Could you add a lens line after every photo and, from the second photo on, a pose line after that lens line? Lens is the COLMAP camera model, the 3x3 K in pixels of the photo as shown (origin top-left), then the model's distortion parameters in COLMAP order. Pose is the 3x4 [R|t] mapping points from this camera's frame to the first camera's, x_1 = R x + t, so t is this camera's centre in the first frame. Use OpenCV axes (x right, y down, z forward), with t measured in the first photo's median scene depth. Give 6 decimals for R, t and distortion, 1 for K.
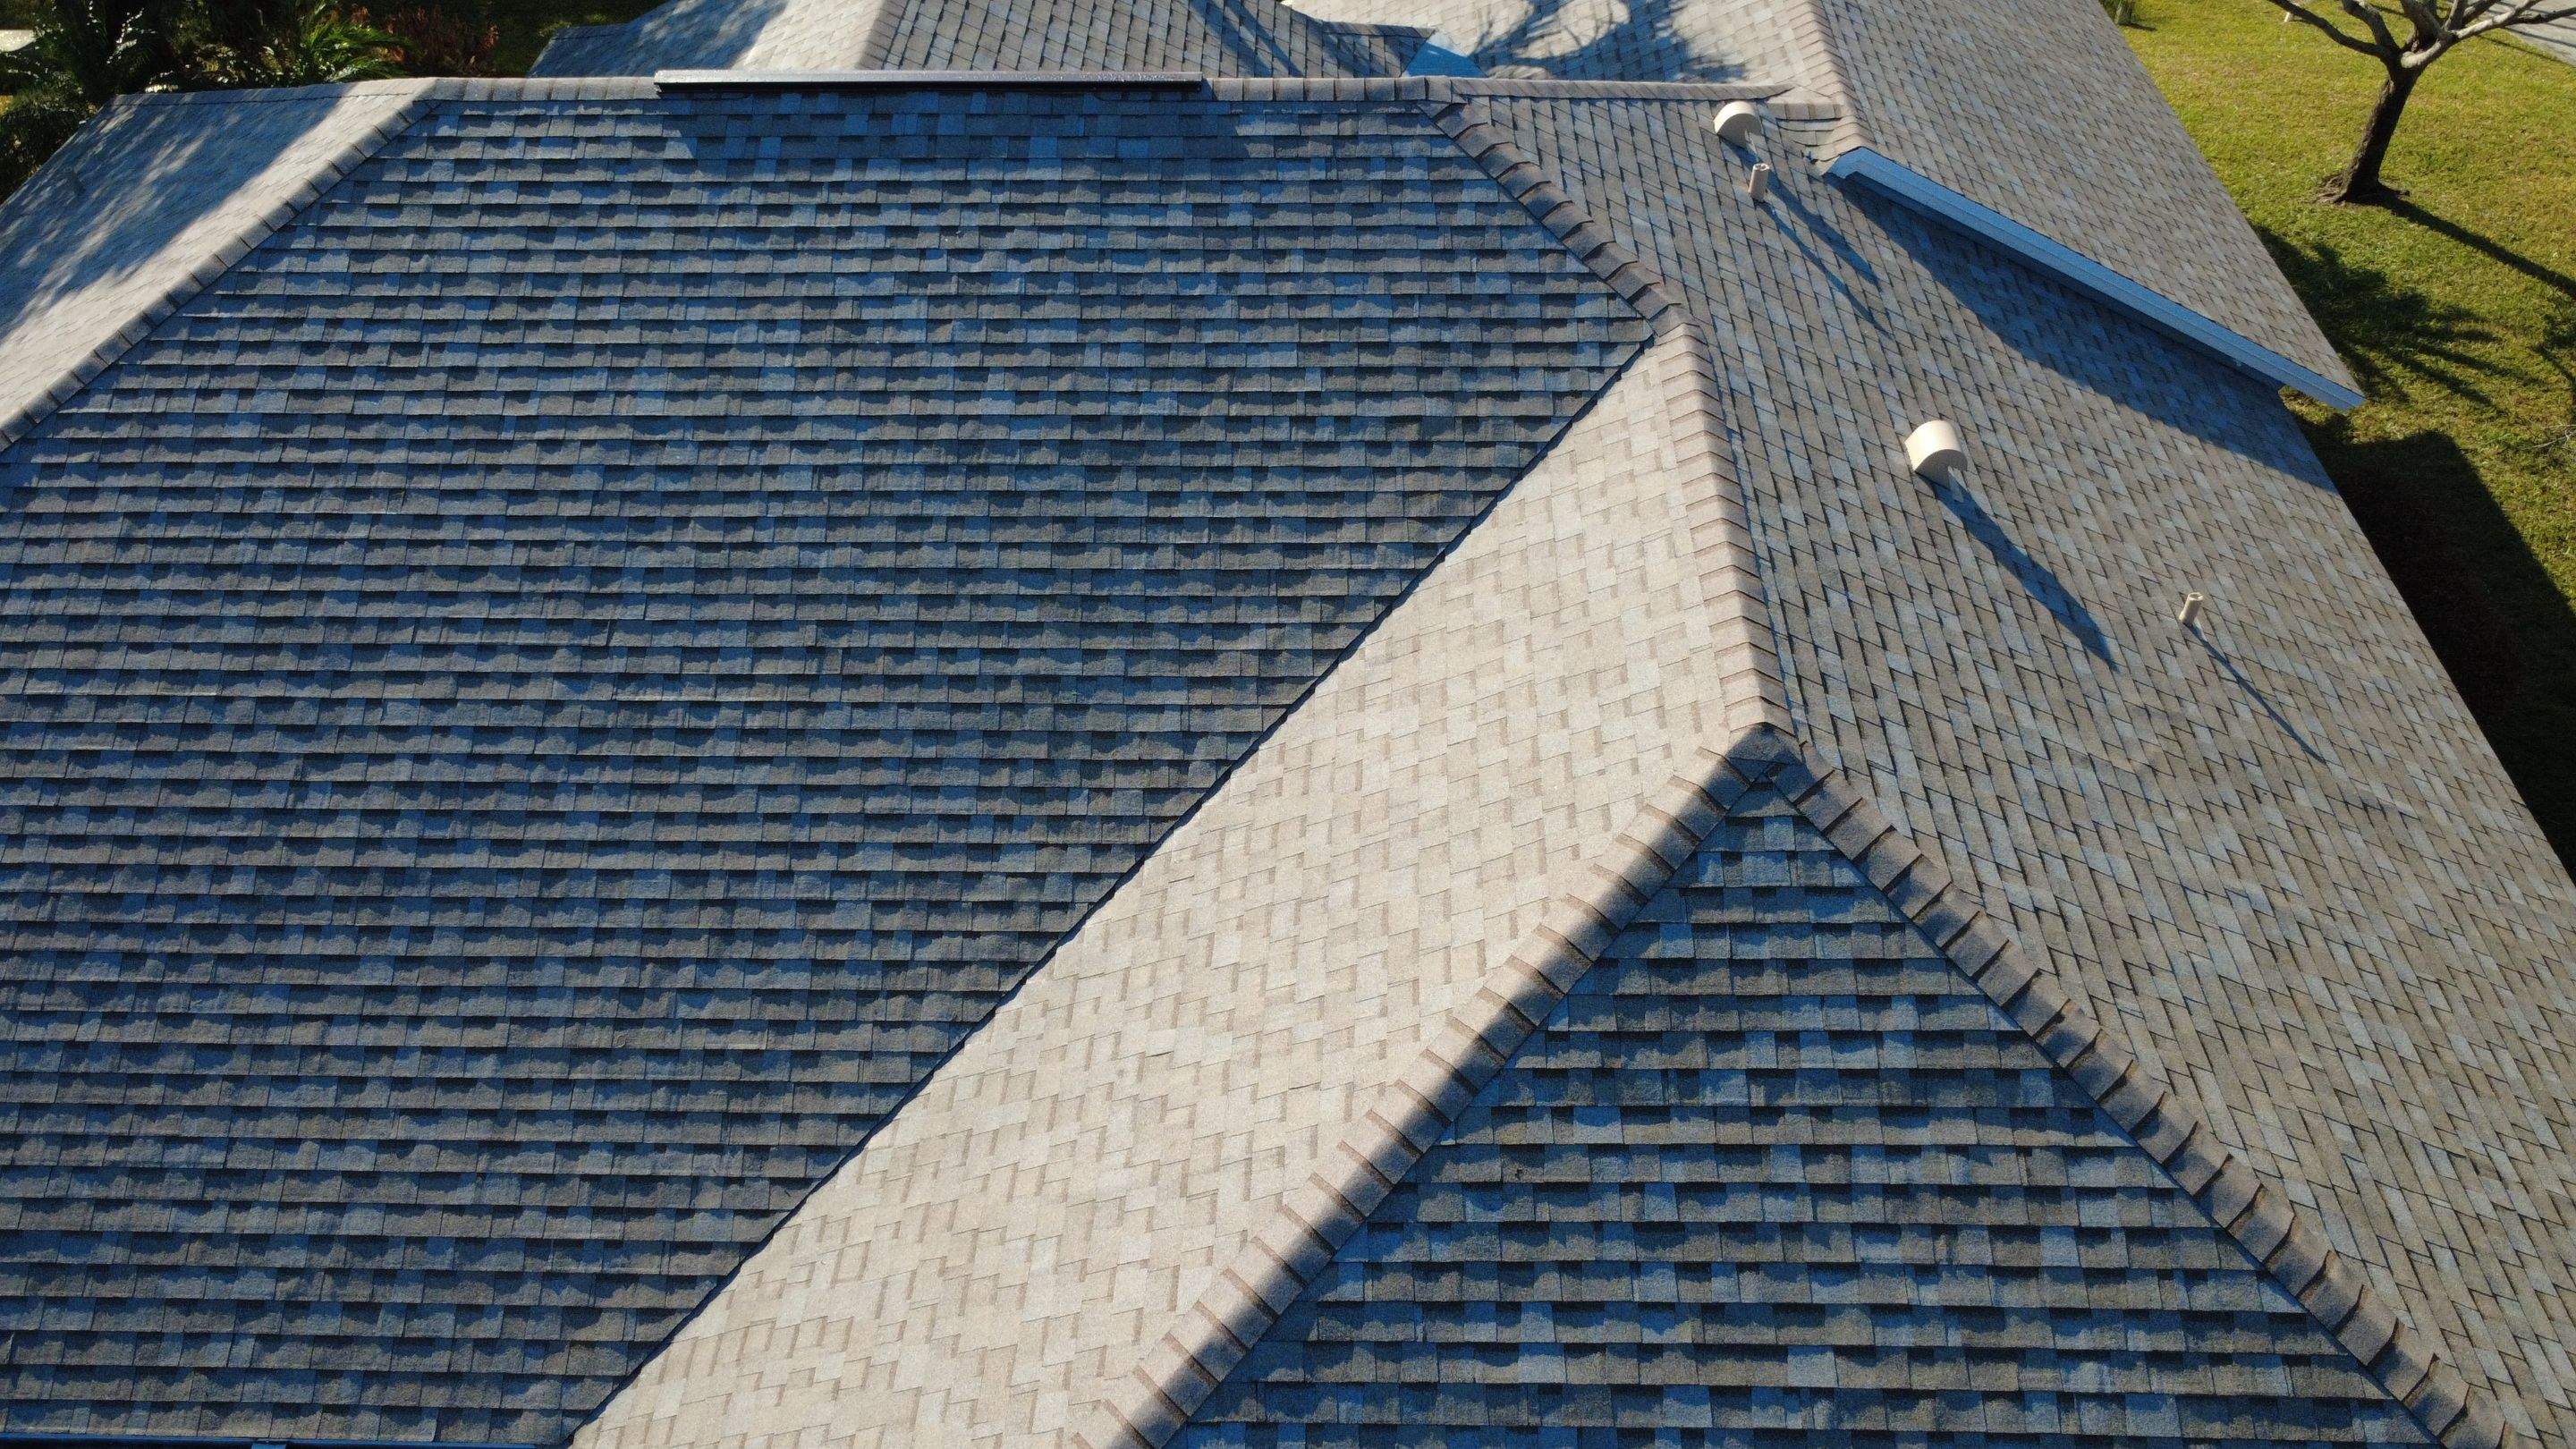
lens RADIAL K [[1892.9, 0, 1294.5], [0, 1892.9, 726.3], [0, 0, 1]] dist [-0.003516, -0.002976]
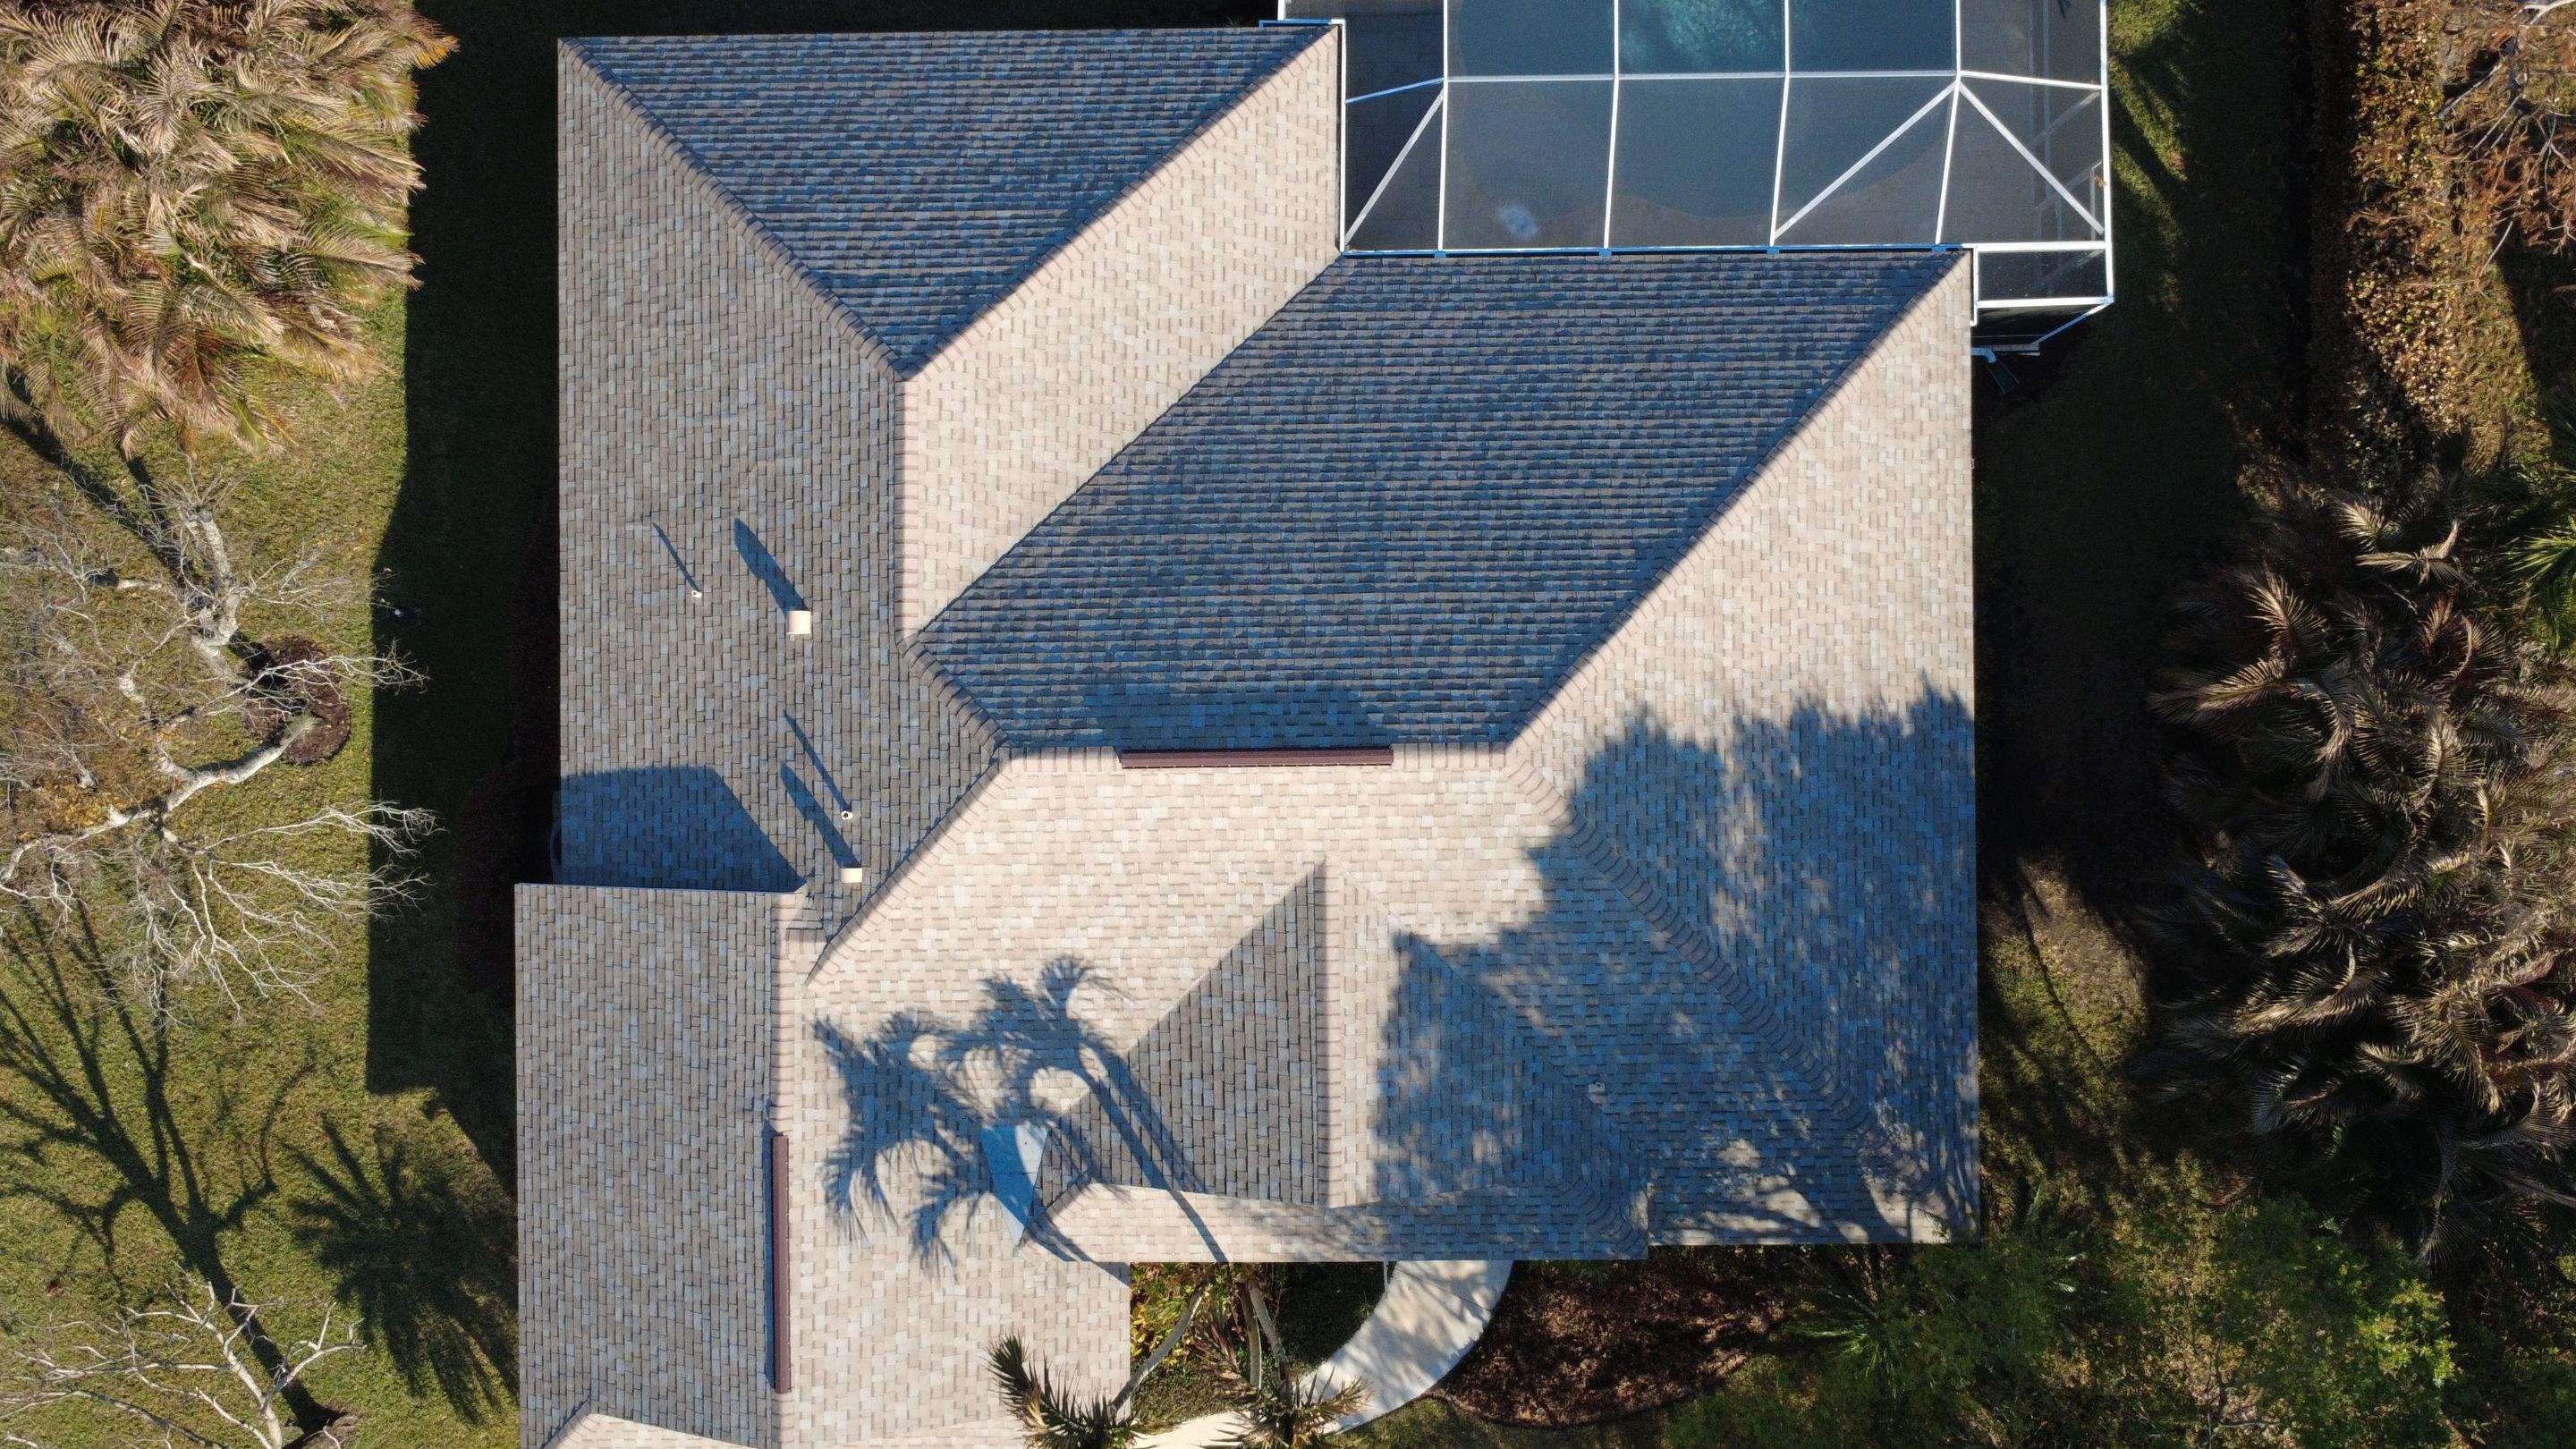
lens RADIAL K [[1892.9, 0, 1287.0], [0, 1892.9, 732.8], [0, 0, 1]] dist [-0.003516, -0.002976]
pose [[-0.999102, 0.034329, 0.024821, -0.314054], [-0.005922, -0.693356, 0.720571, -2.018560], [0.041946, 0.719778, 0.692936, -0.468346]]
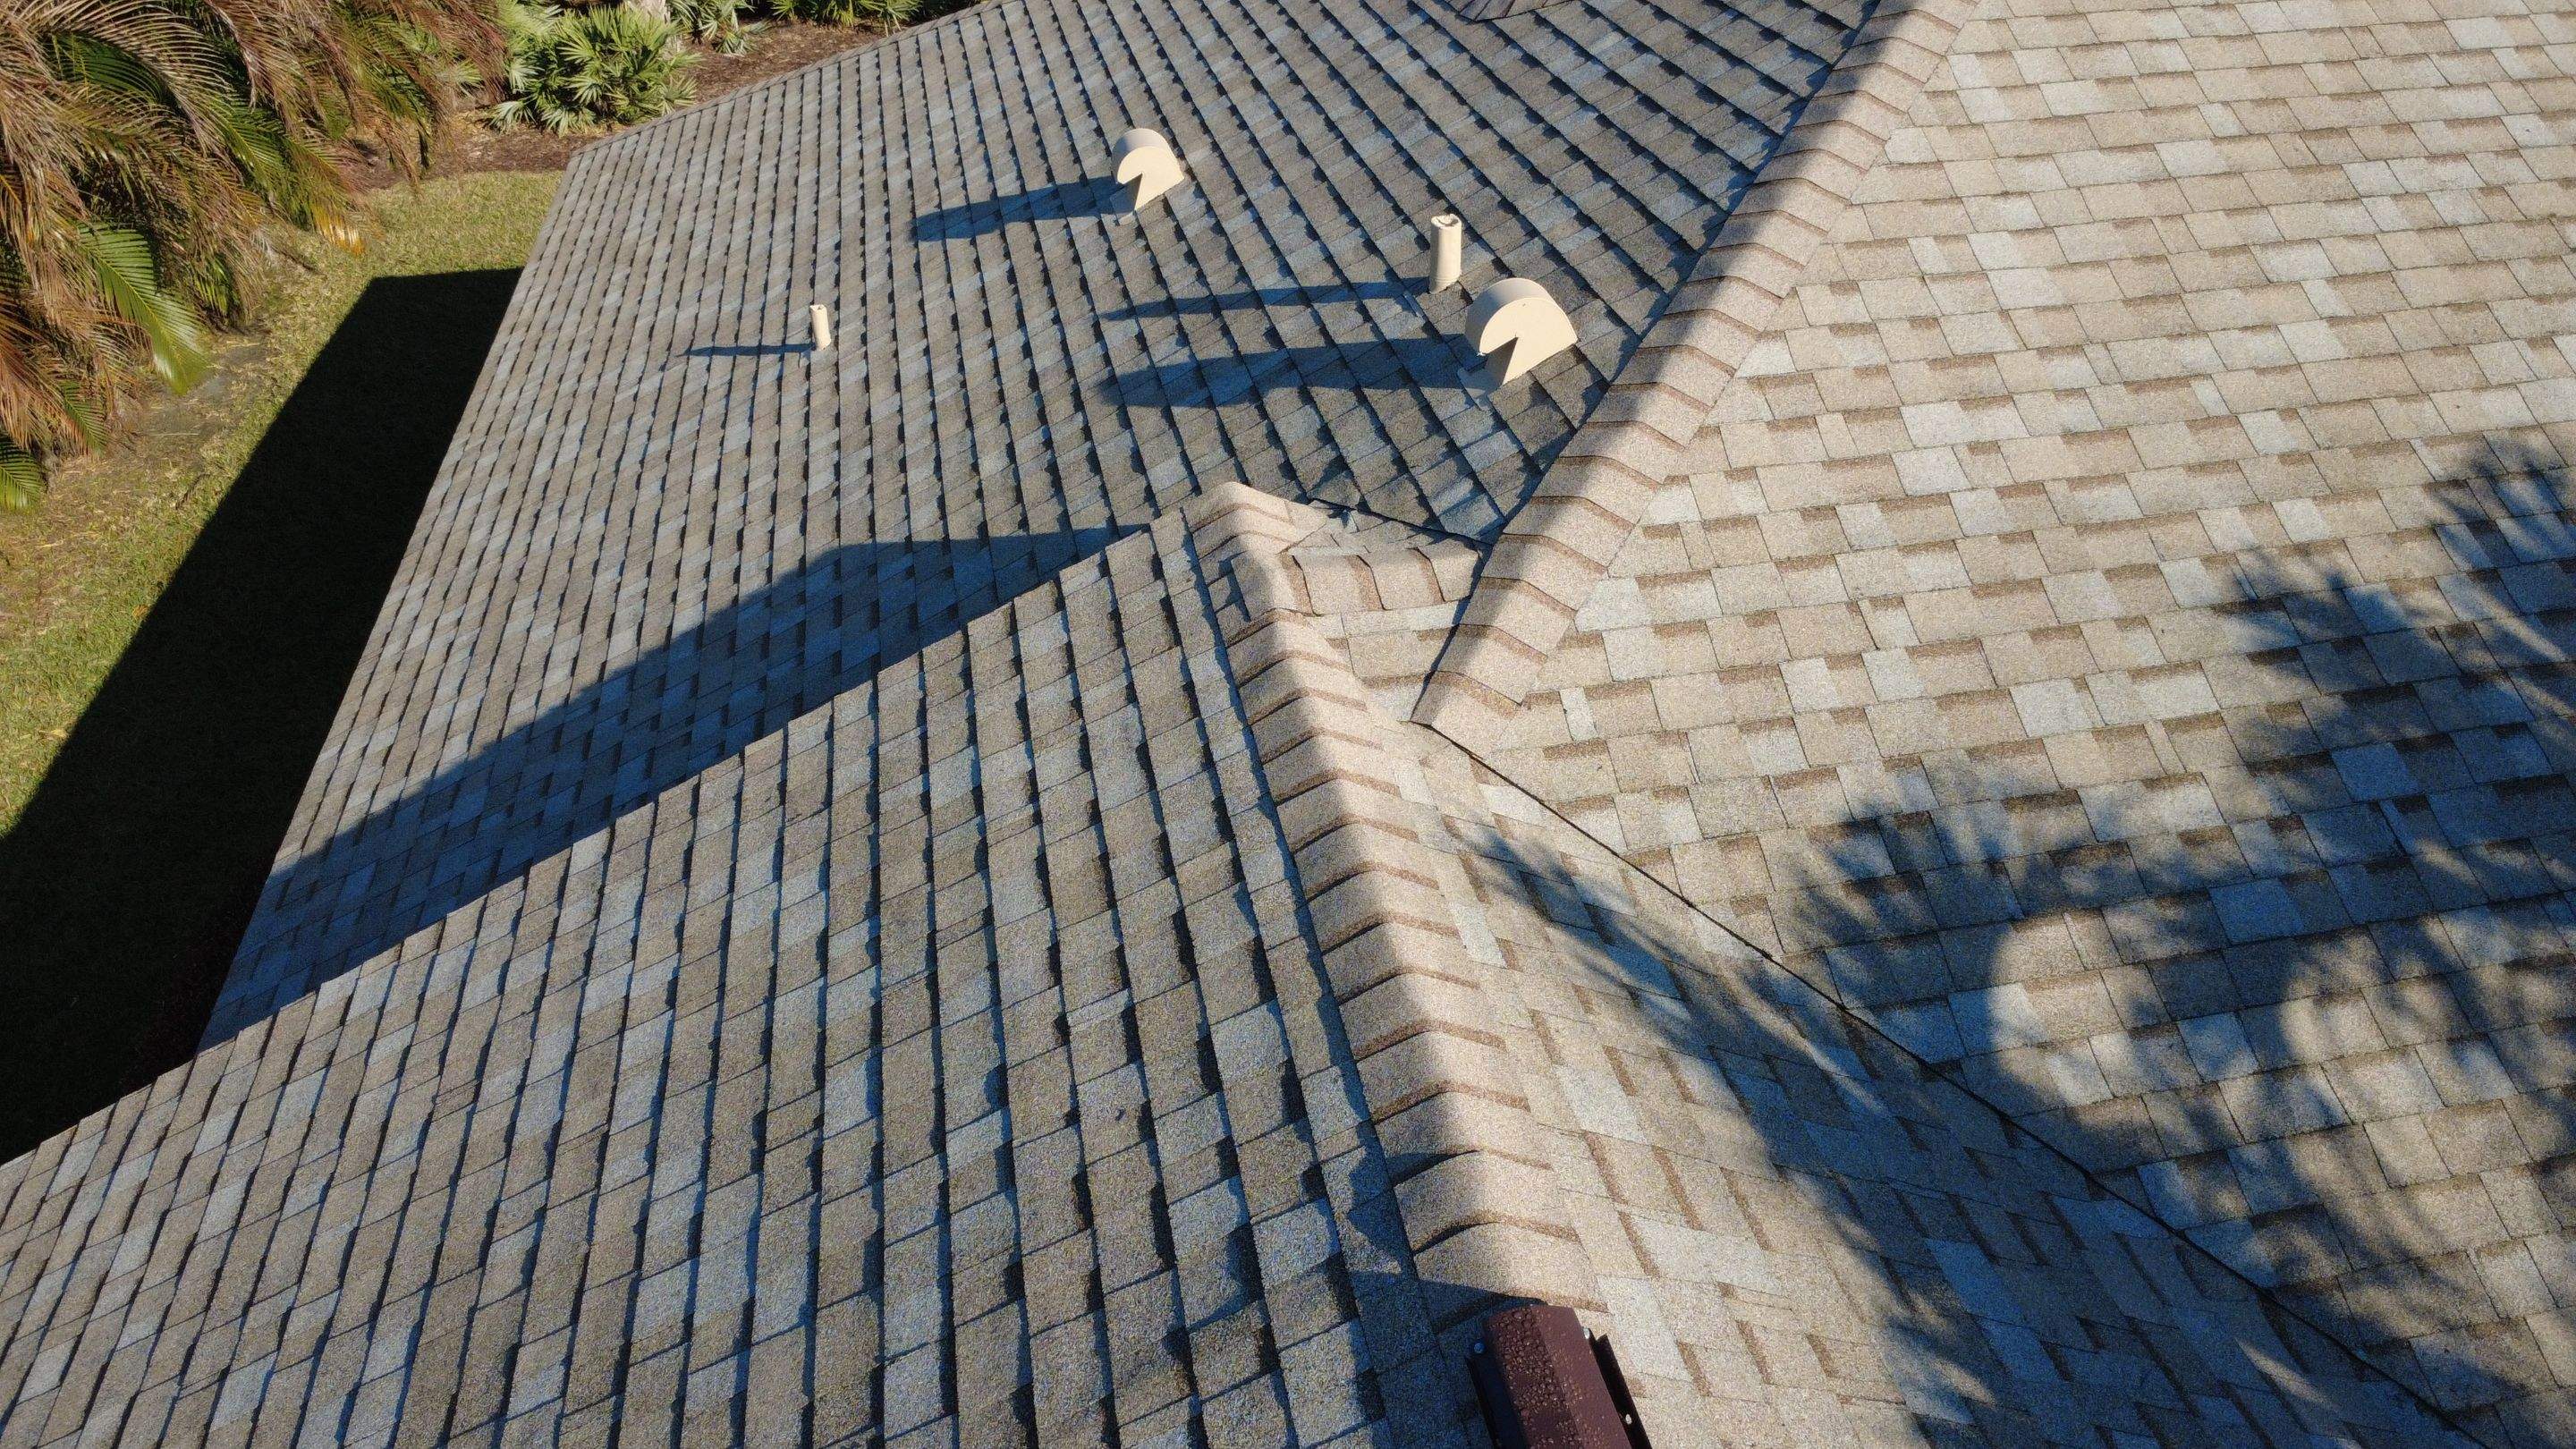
lens RADIAL K [[1892.9, 0, 1286.2], [0, 1892.9, 725.7], [0, 0, 1]] dist [-0.003516, -0.002976]
pose [[-0.975682, 0.145443, -0.163983, 0.486300], [-0.128781, 0.225017, 0.965807, -0.931799], [0.177369, 0.963438, -0.200815, 1.517915]]
